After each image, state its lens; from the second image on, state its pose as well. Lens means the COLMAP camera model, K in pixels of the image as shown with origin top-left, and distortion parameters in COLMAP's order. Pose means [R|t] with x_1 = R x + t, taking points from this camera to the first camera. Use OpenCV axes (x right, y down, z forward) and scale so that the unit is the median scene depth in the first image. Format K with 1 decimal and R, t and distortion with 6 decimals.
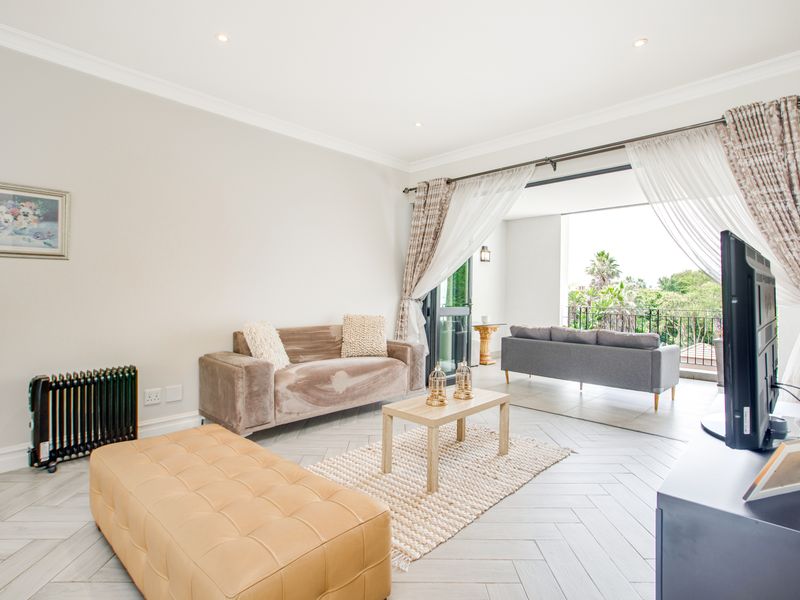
lens RADIAL K [[420.2, 0, 399.2], [0, 420.2, 295.1], [0, 0, 1]] dist [-0.037262, 0.021524]
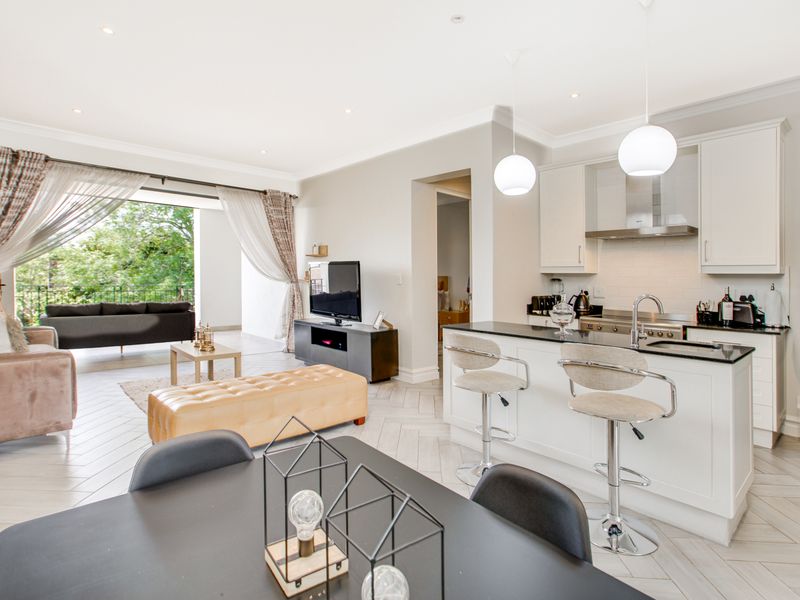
lens RADIAL K [[420.2, 0, 404.0], [0, 420.2, 283.7], [0, 0, 1]] dist [-0.037262, 0.021524]
pose [[0.053968, -0.021665, 0.998308, -0.778788], [-0.011451, 0.999685, 0.022314, -0.012859], [-0.998477, -0.012636, 0.053703, 0.116640]]
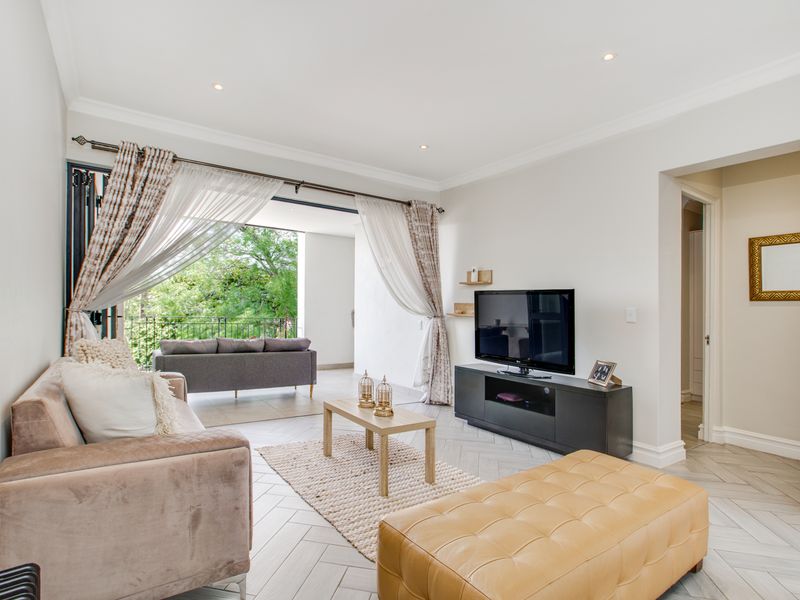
lens RADIAL K [[420.2, 0, 396.4], [0, 420.2, 309.7], [0, 0, 1]] dist [-0.037262, 0.021524]
pose [[0.203109, -0.004328, 0.979146, -0.532210], [-0.018226, 0.999800, 0.008200, -0.007741], [-0.978986, -0.019511, 0.202990, 0.430464]]
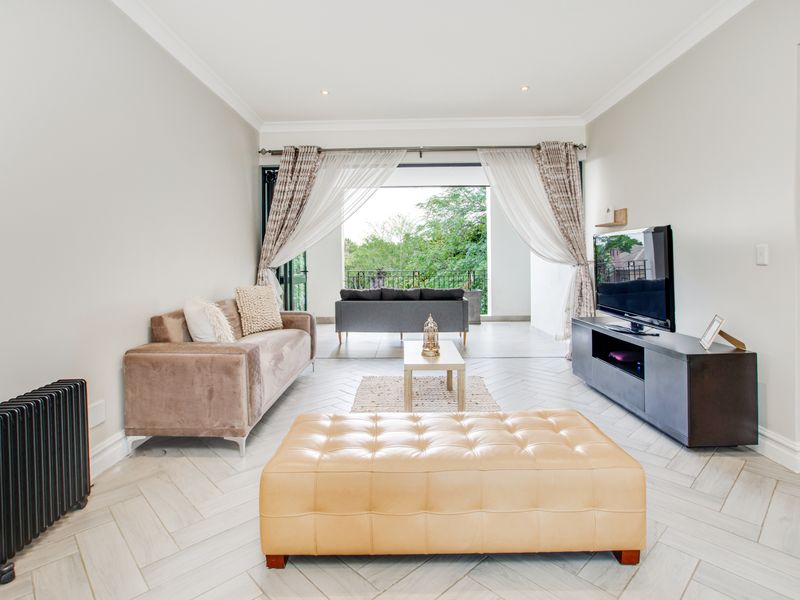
lens RADIAL K [[420.2, 0, 404.1], [0, 420.2, 276.4], [0, 0, 1]] dist [-0.037262, 0.021524]
pose [[0.730365, -0.040615, 0.681848, -0.424714], [0.019784, 0.999070, 0.038320, -0.001302], [-0.682770, -0.014498, 0.730489, 0.110984]]
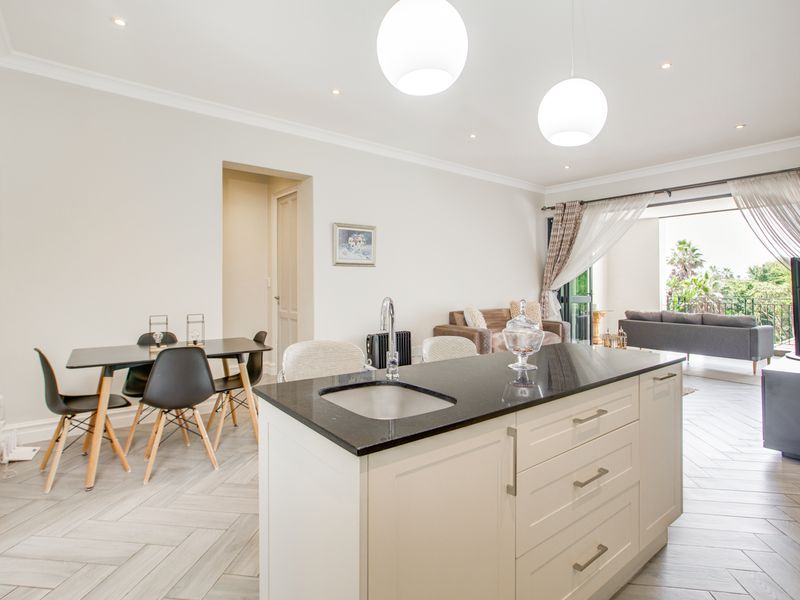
lens RADIAL K [[420.2, 0, 403.3], [0, 420.2, 276.1], [0, 0, 1]] dist [-0.037262, 0.021524]
pose [[0.990639, -0.007506, -0.136299, -0.266083], [0.003988, 0.999652, -0.026068, -0.001604], [0.136447, 0.025280, 0.990325, -0.401033]]
